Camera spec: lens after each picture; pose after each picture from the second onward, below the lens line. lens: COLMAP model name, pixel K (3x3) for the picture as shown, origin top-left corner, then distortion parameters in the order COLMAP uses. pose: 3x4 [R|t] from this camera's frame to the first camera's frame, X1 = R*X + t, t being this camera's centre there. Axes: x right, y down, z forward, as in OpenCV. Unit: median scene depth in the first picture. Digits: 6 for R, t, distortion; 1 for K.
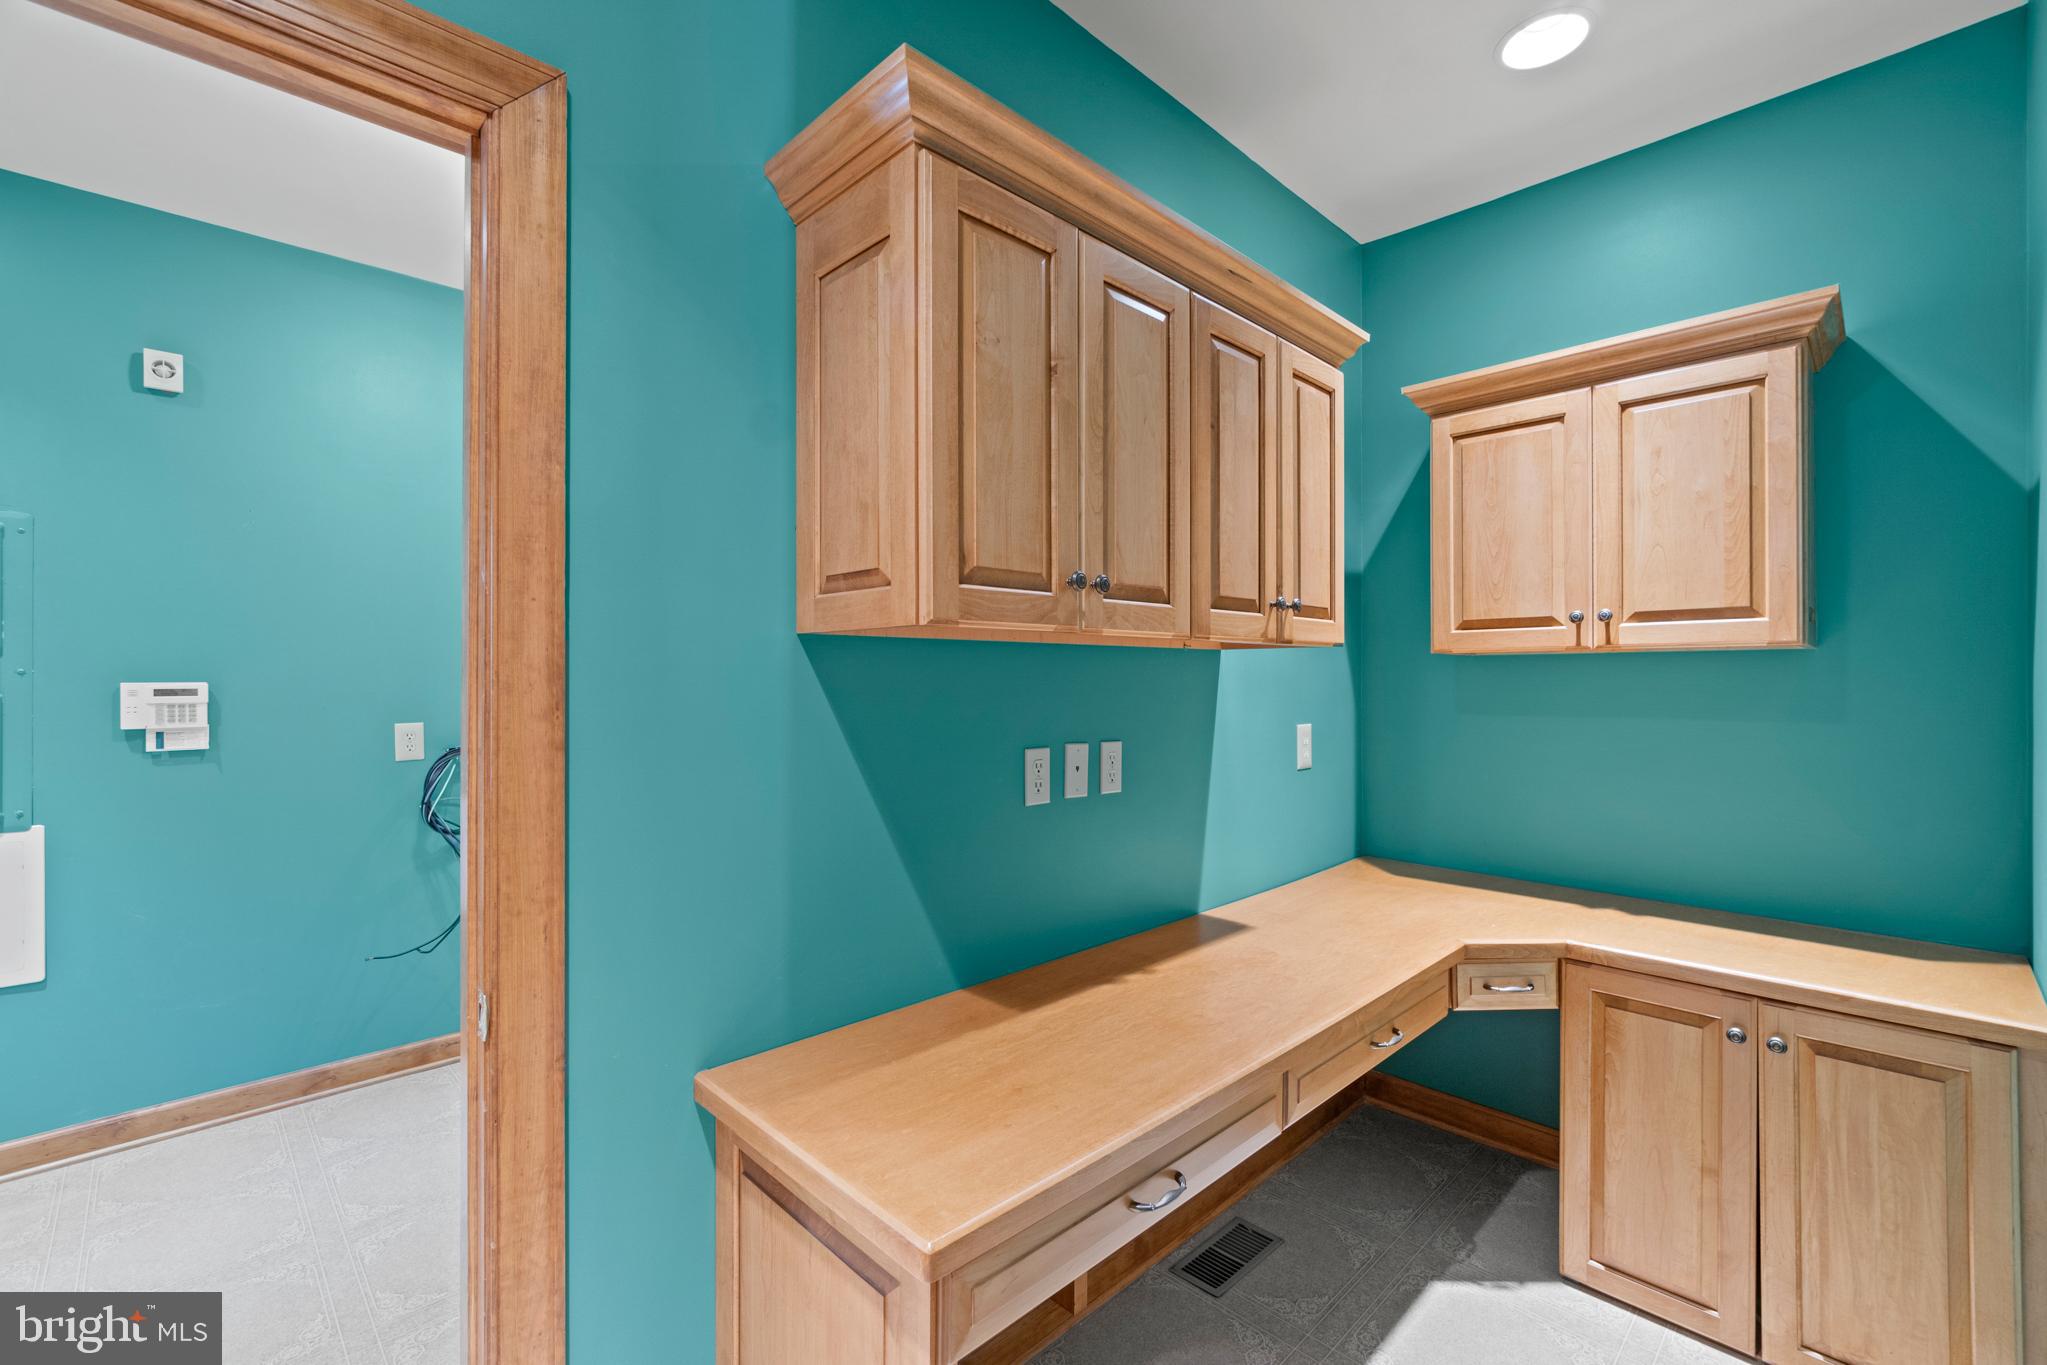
lens RADIAL K [[880.0, 0, 1029.8], [0, 880.0, 685.1], [0, 0, 1]] dist [-0.006541, 0.000810]
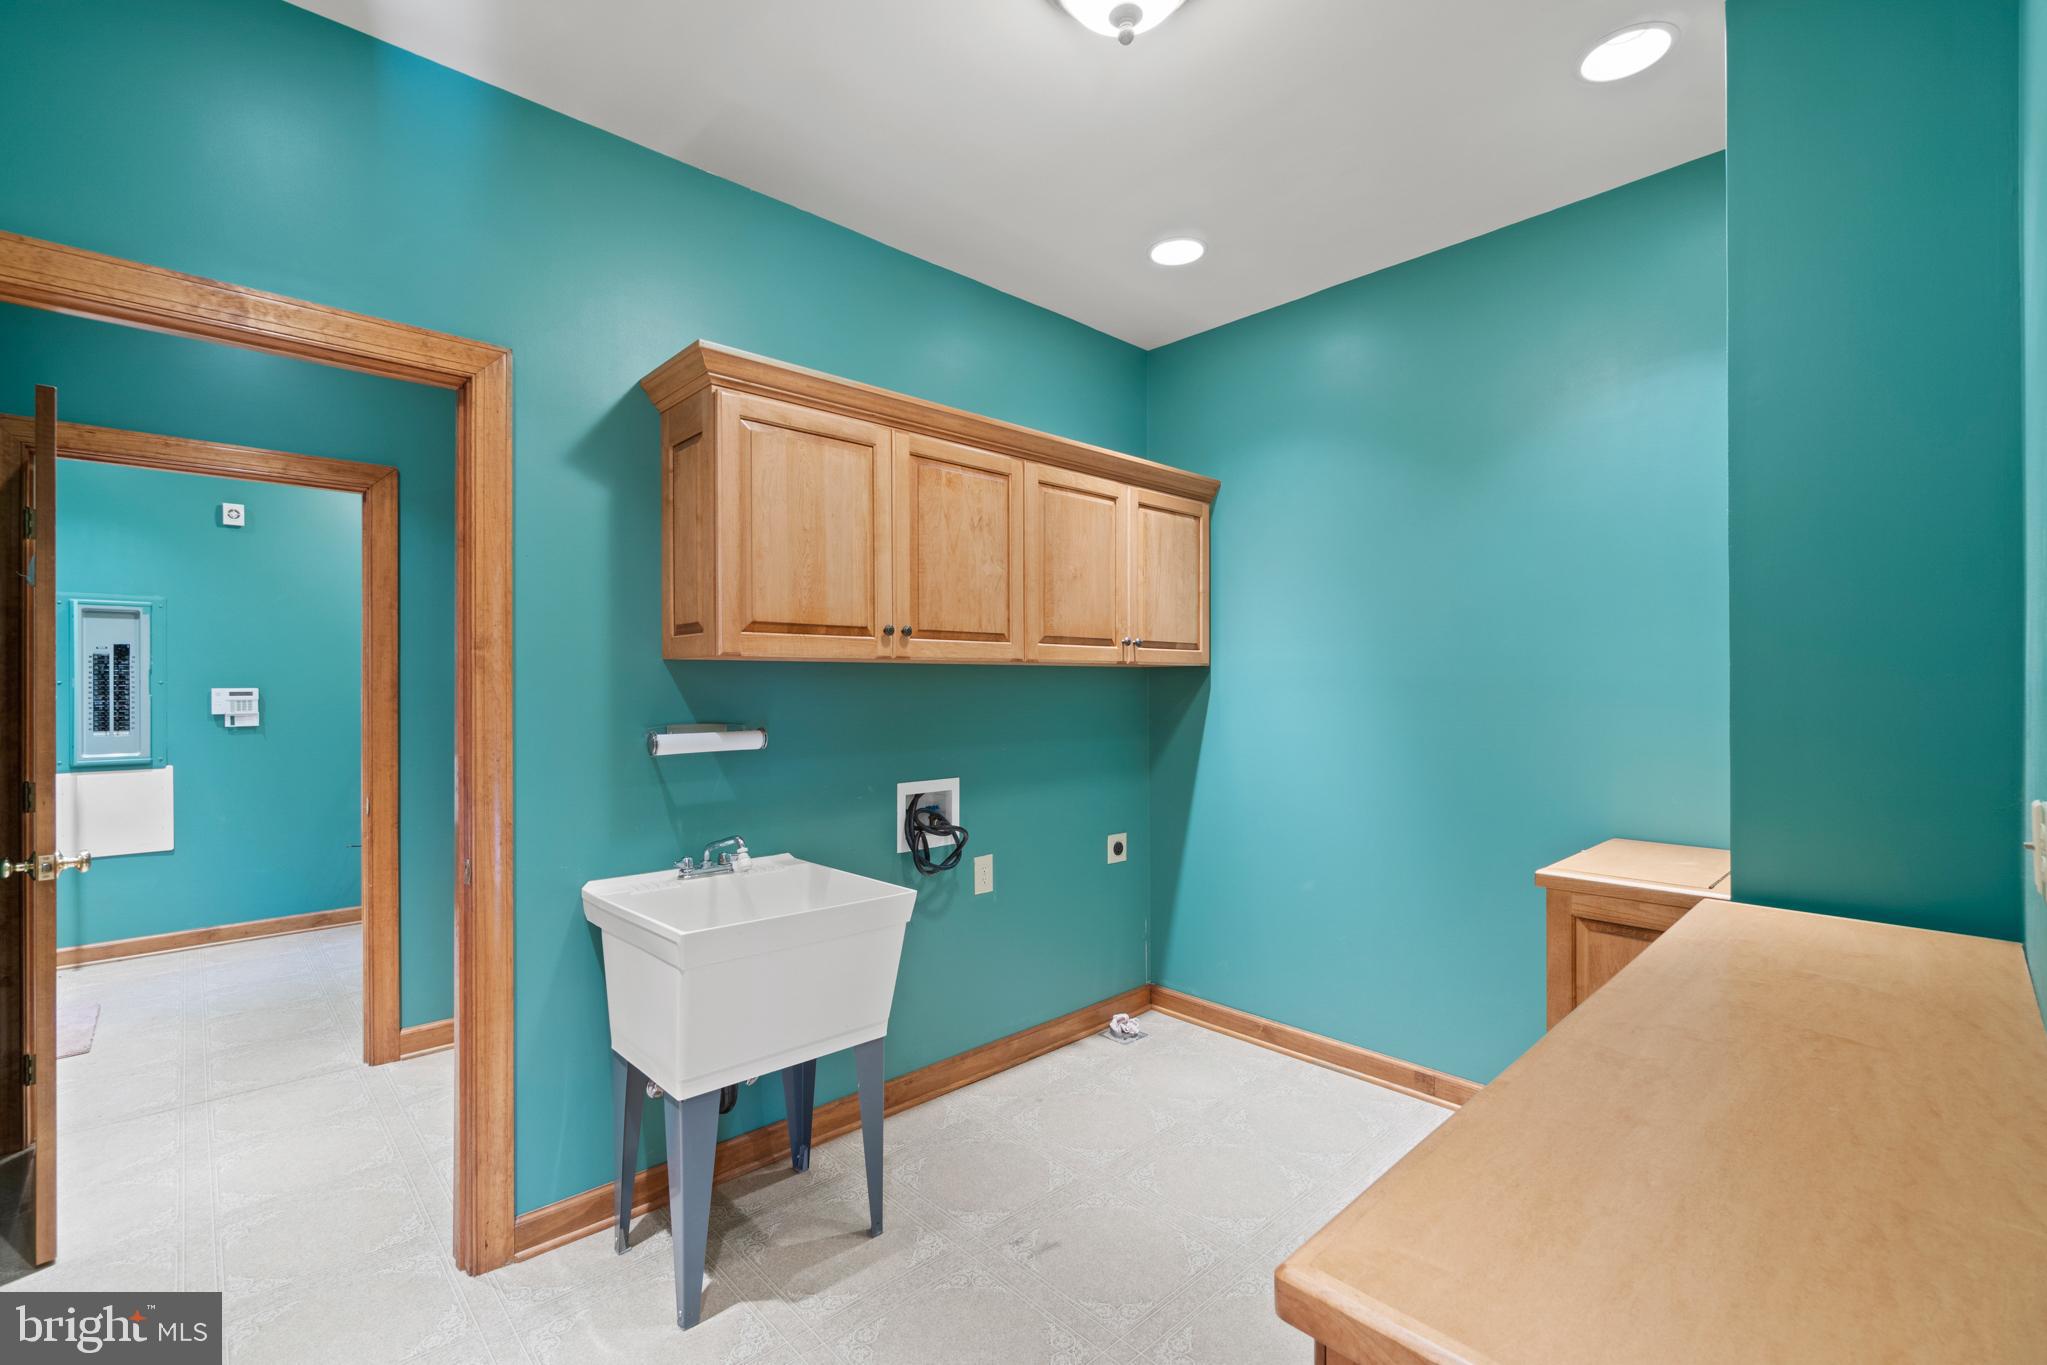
lens RADIAL K [[880.0, 0, 1017.2], [0, 880.0, 679.9], [0, 0, 1]] dist [-0.006541, 0.000810]
pose [[0.999731, -0.007117, -0.022095, 0.661989], [0.007033, 0.999968, -0.003870, -0.001845], [0.022122, 0.003713, 0.999748, -0.768758]]
